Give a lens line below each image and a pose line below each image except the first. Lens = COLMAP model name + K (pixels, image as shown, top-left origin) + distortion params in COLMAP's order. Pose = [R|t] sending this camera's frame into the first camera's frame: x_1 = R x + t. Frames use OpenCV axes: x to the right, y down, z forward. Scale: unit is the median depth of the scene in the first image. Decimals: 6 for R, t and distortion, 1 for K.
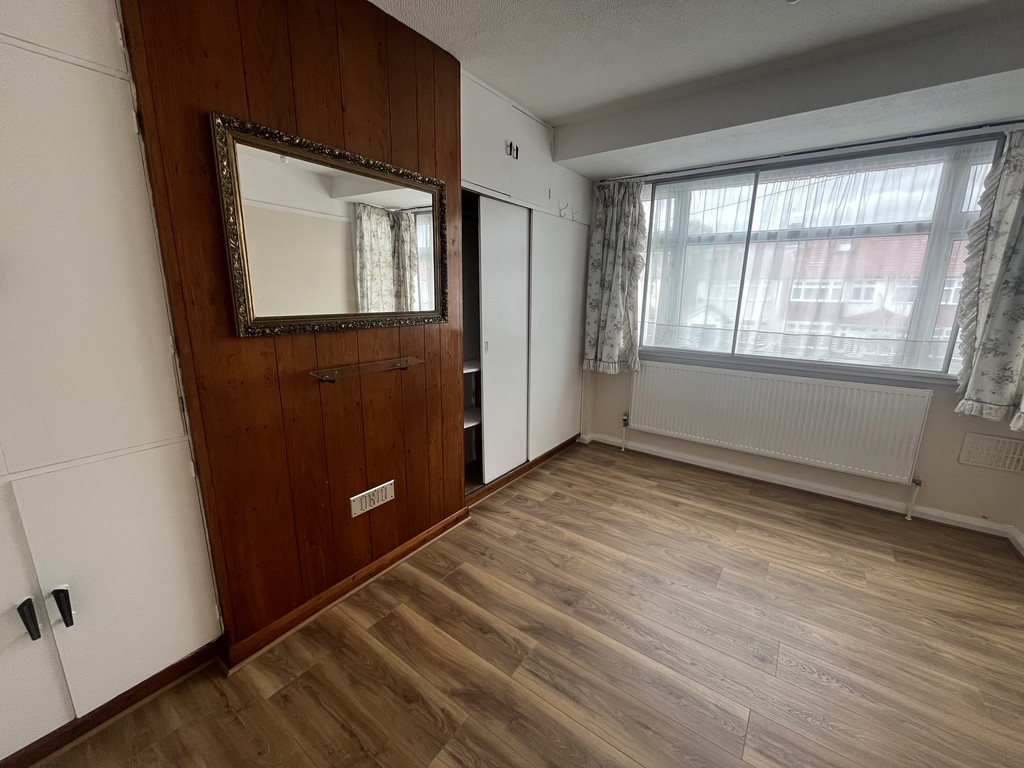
lens RADIAL K [[412.8, 0, 507.7], [0, 412.8, 386.3], [0, 0, 1]] dist [-0.003890, -0.000480]
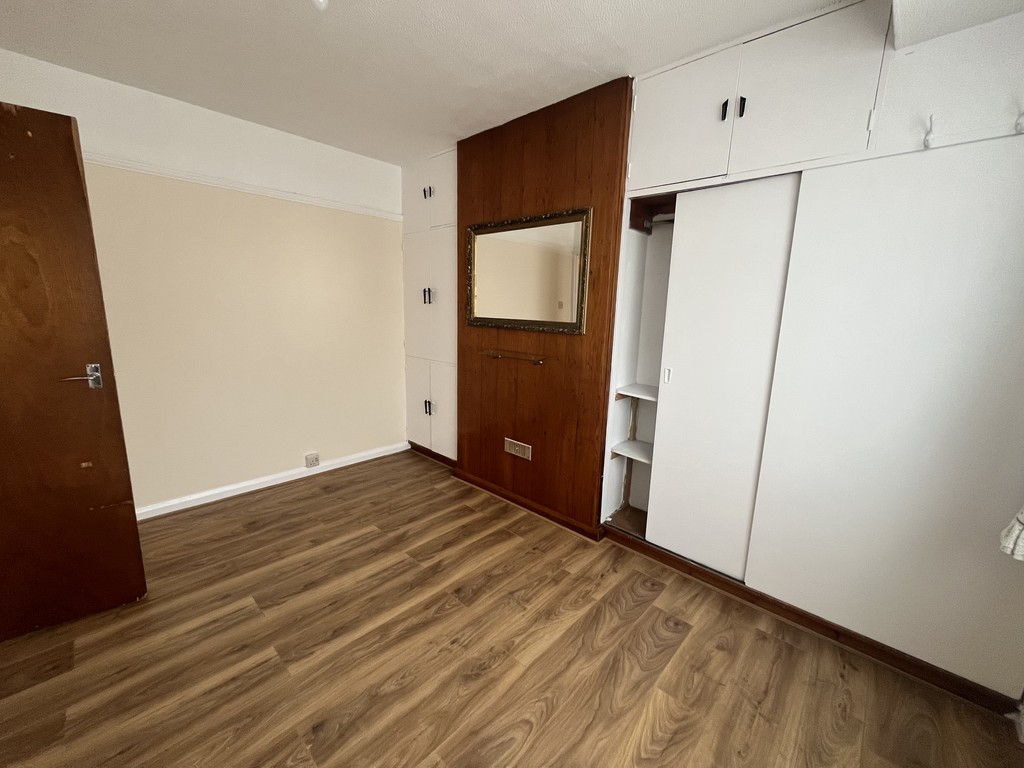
lens RADIAL K [[412.8, 0, 508.4], [0, 412.8, 381.7], [0, 0, 1]] dist [-0.003890, -0.000480]
pose [[-0.119601, 0.171402, -0.977915, 0.927040], [-0.246951, 0.948892, 0.196518, -0.198159], [0.961619, 0.265001, -0.071160, 0.906343]]
